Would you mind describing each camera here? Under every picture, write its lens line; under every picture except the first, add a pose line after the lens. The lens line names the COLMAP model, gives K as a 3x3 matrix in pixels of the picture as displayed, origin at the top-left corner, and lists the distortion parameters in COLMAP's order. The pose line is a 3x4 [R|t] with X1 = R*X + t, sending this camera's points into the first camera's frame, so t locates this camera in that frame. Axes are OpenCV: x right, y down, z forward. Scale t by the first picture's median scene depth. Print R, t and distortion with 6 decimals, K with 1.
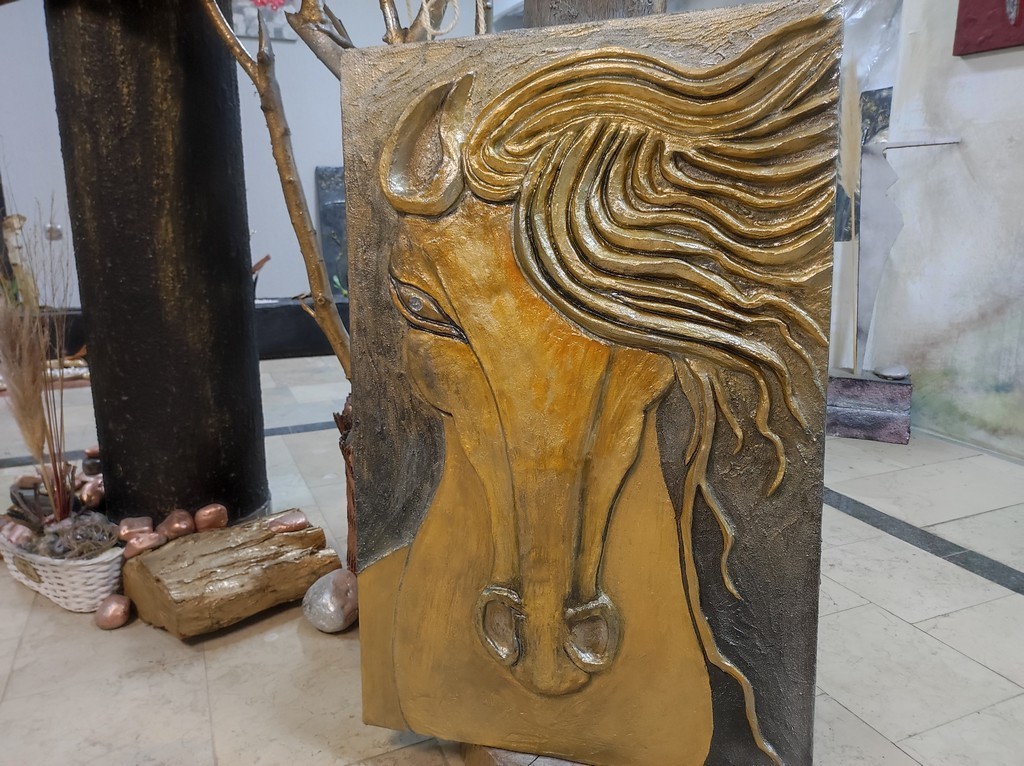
lens RADIAL K [[749.2, 0, 510.1], [0, 749.2, 378.4], [0, 0, 1]] dist [0.047416, -0.037398]
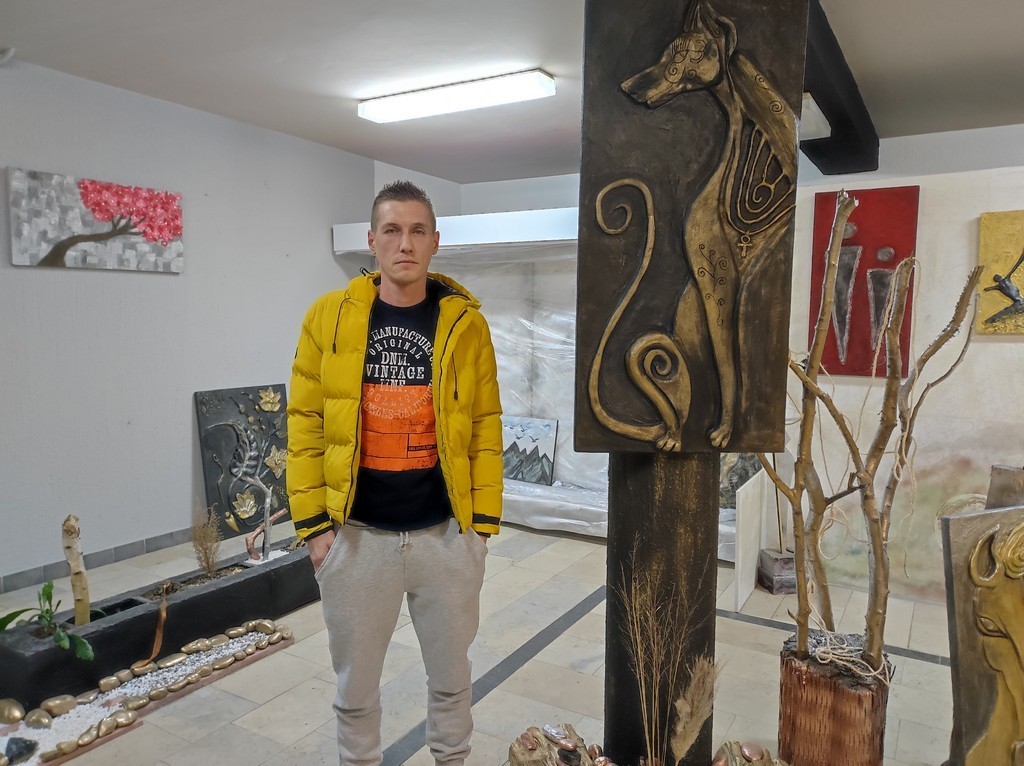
lens RADIAL K [[749.2, 0, 507.1], [0, 749.2, 378.6], [0, 0, 1]] dist [0.047416, -0.037398]
pose [[0.818827, -0.043866, 0.572362, -1.037397], [0.124357, 0.986953, -0.102267, -0.311553], [-0.560409, 0.154916, 0.813599, -0.069231]]
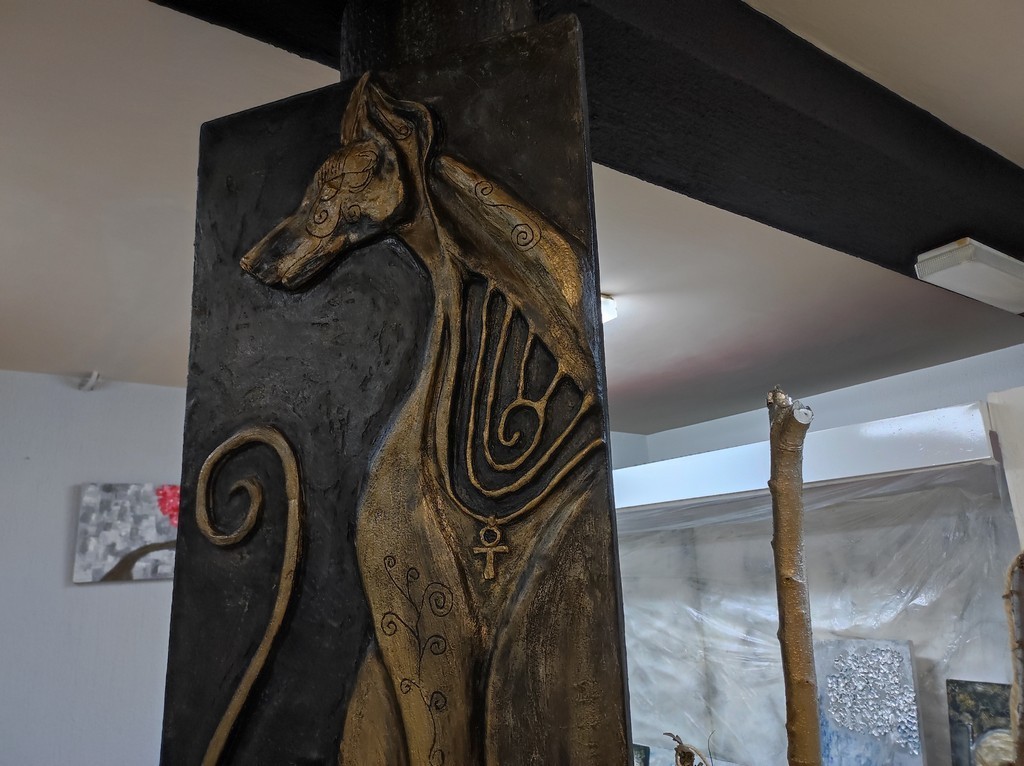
lens RADIAL K [[749.2, 0, 507.4], [0, 749.2, 378.1], [0, 0, 1]] dist [0.047416, -0.037398]
pose [[0.981763, 0.006759, 0.189986, -0.360952], [0.083861, 0.881481, -0.464714, -0.425714], [-0.170610, 0.472172, 0.864839, 0.116154]]
